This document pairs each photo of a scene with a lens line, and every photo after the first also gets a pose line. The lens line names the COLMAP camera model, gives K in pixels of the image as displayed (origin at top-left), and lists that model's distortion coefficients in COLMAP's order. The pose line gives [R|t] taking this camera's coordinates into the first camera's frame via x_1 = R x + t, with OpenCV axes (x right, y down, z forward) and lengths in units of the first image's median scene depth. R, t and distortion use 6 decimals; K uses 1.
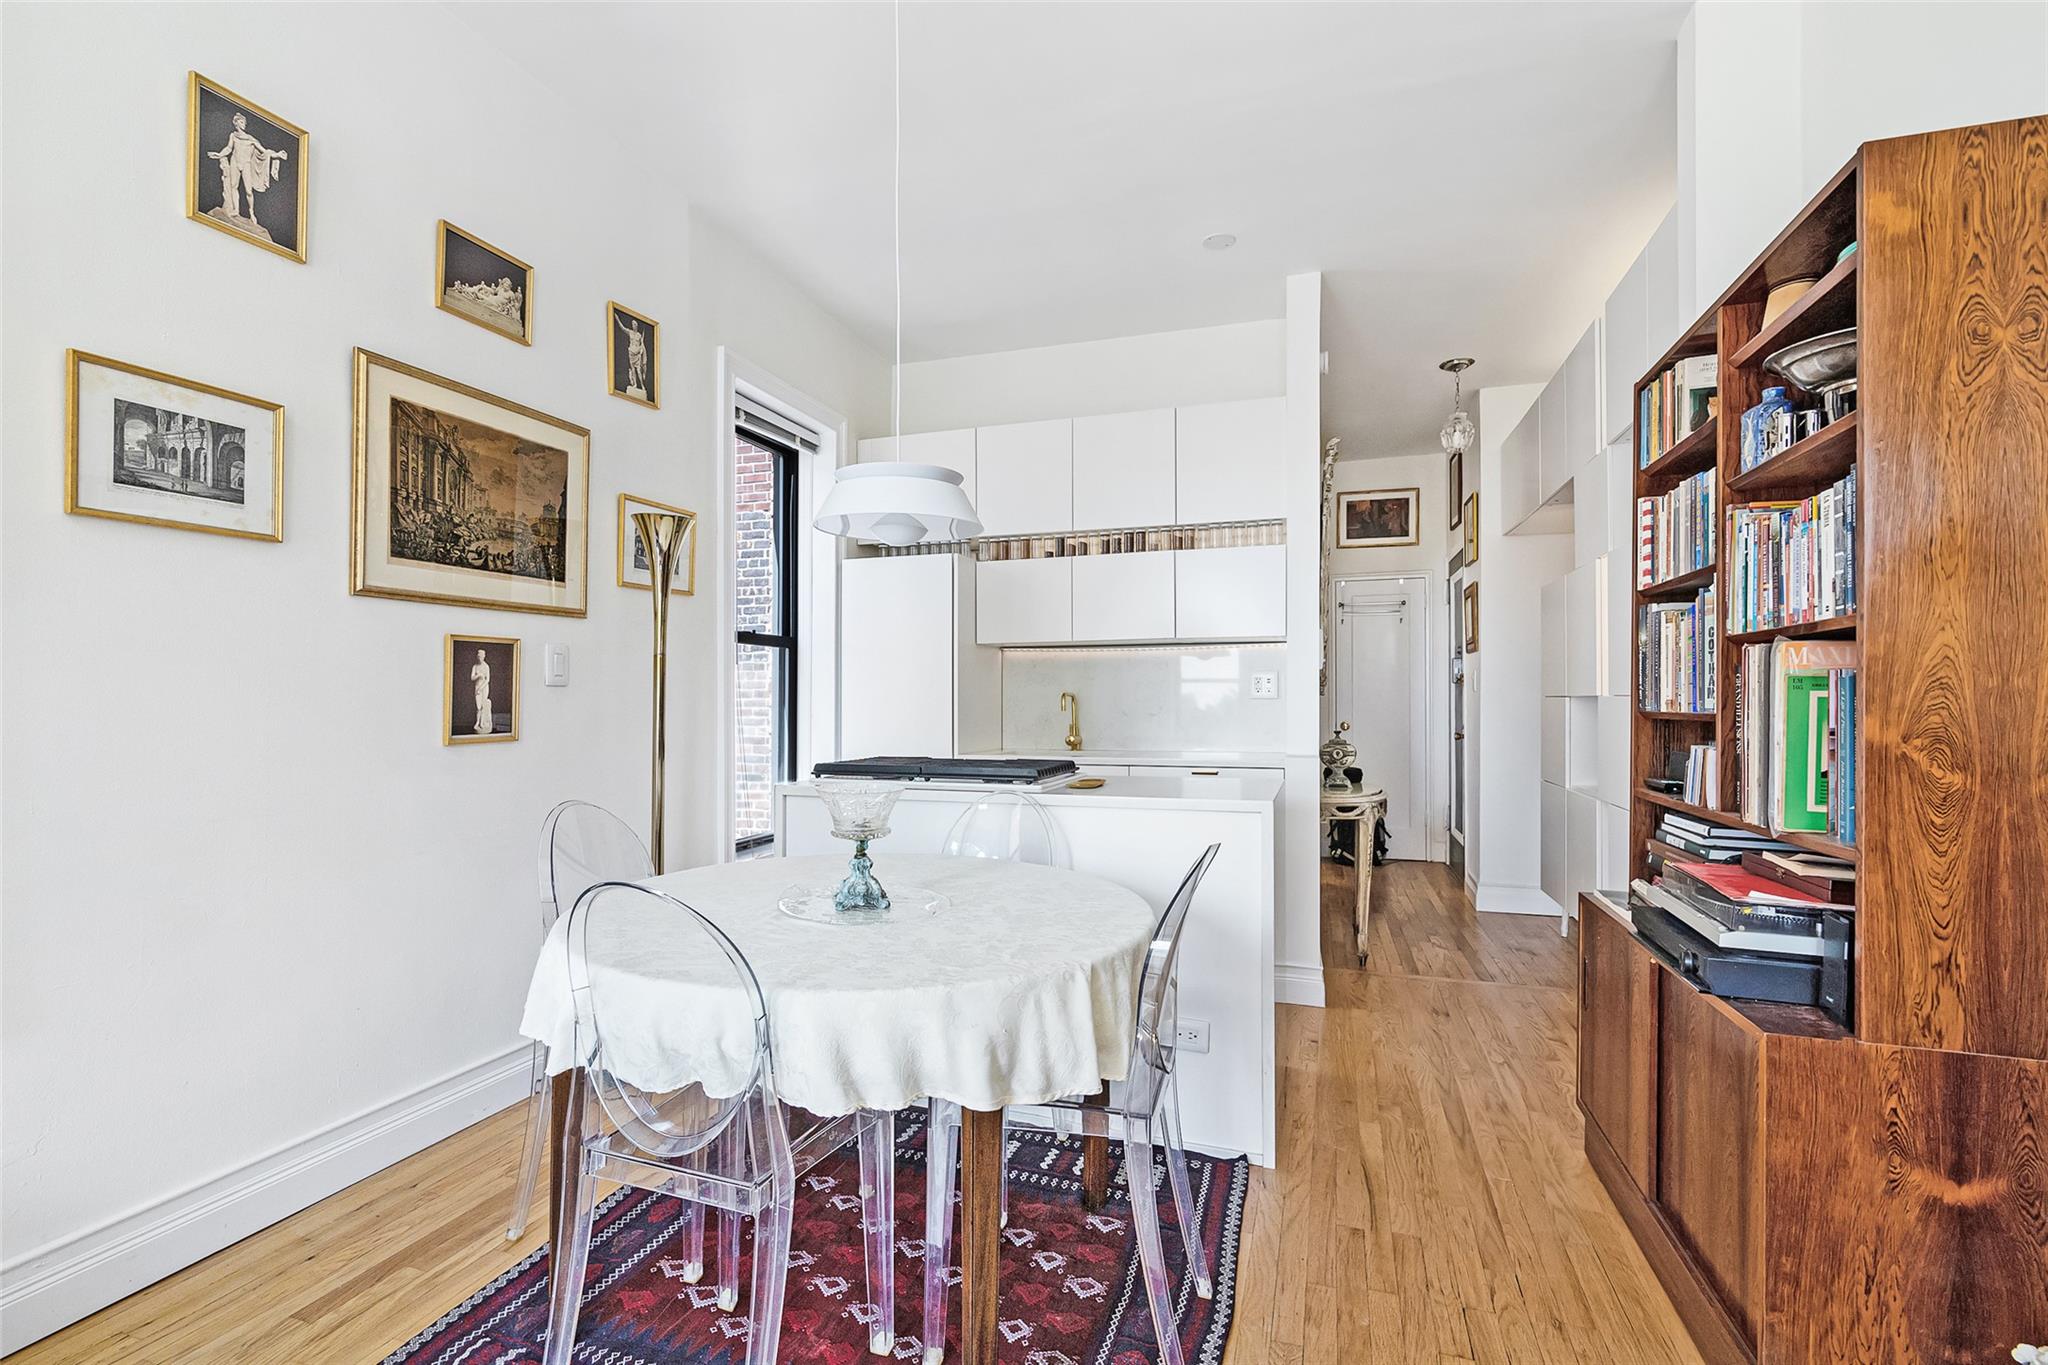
lens RADIAL K [[956.0, 0, 999.5], [0, 956.0, 699.9], [0, 0, 1]] dist [0.001493, -0.000263]
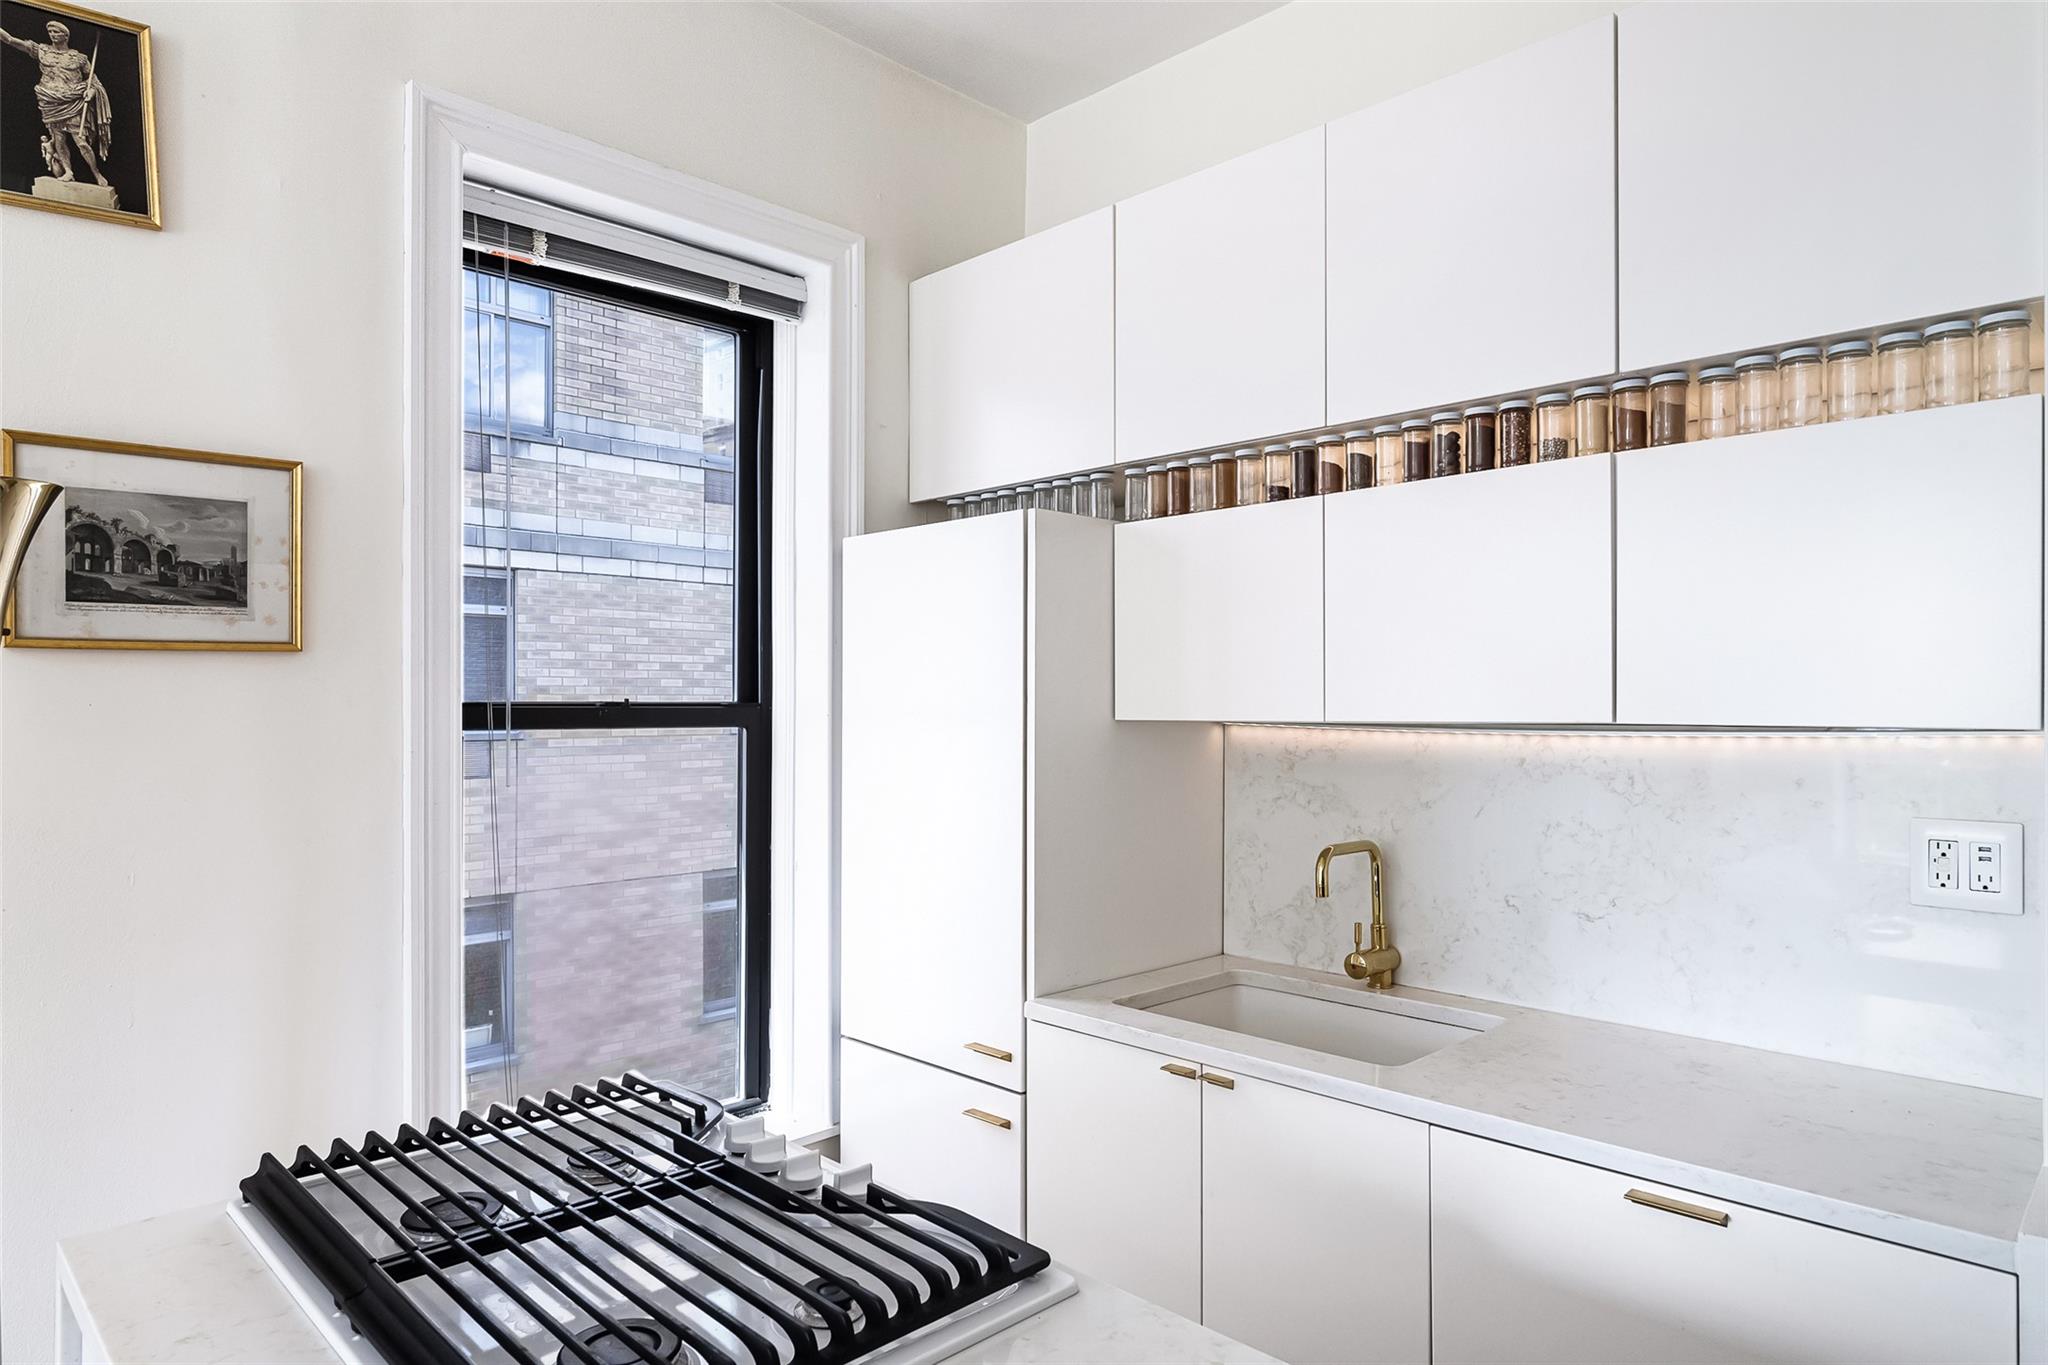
lens RADIAL K [[1211.2, 0, 1024.0], [0, 1211.2, 682.5], [0, 0, 1]] dist [-0.000804, -0.001361]
pose [[0.902292, -0.009939, -0.431012, 0.170881], [0.004338, 0.999893, -0.013975, -0.069897], [0.431105, 0.010739, 0.902238, 0.519217]]
